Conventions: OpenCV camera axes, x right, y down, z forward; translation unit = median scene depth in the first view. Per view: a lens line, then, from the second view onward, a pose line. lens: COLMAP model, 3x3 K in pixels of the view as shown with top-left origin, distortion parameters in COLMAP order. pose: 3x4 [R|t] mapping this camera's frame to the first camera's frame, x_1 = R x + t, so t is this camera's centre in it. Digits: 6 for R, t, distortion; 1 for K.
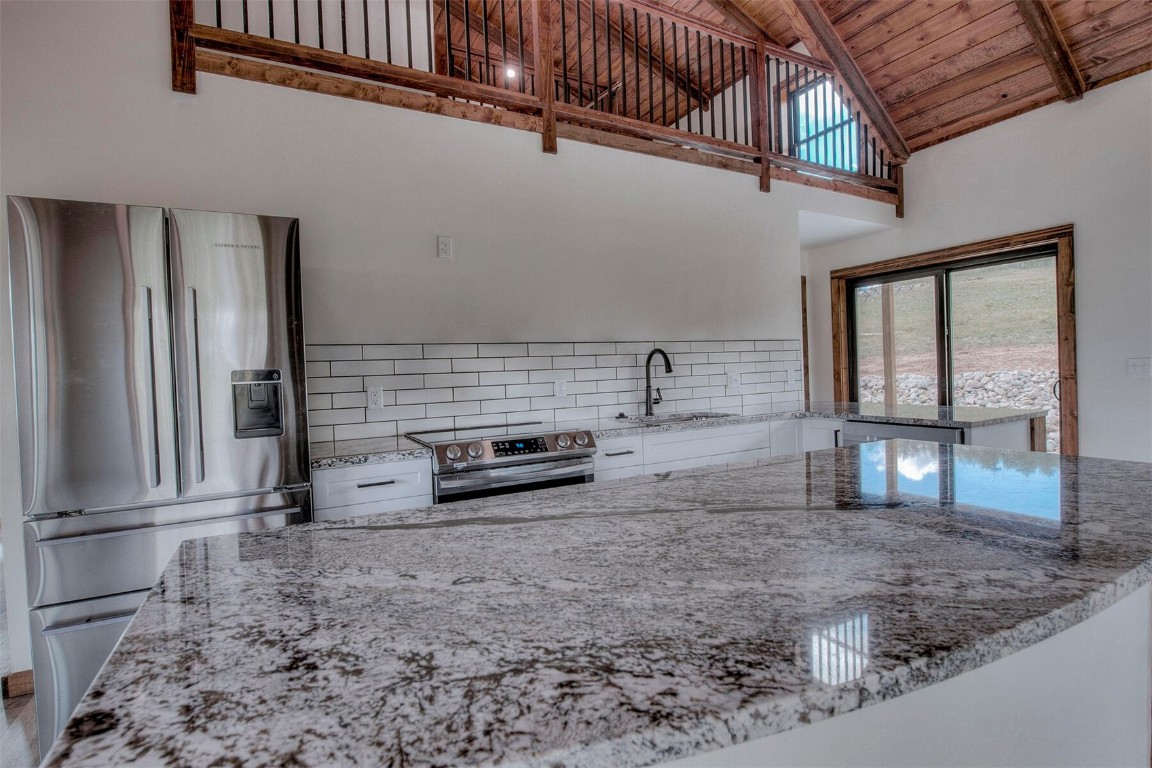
lens RADIAL K [[555.4, 0, 576.0], [0, 555.4, 384.0], [0, 0, 1]] dist [-0.000456, -0.000308]
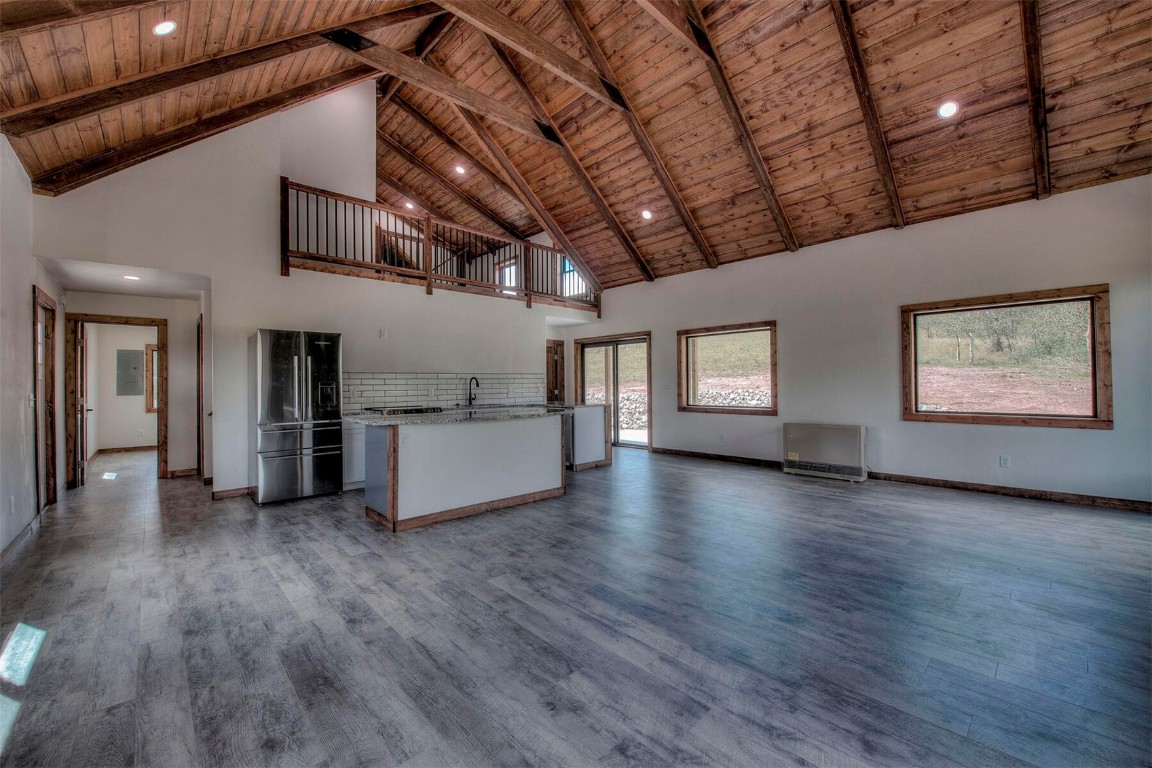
lens RADIAL K [[469.0, 0, 576.0], [0, 469.0, 384.0], [0, 0, 1]] dist [-0.024222, -0.000527]
pose [[0.970260, 0.025660, 0.240700, 0.085073], [-0.018811, 0.999351, -0.030710, 0.020562], [-0.241332, 0.025269, 0.970114, -1.036040]]
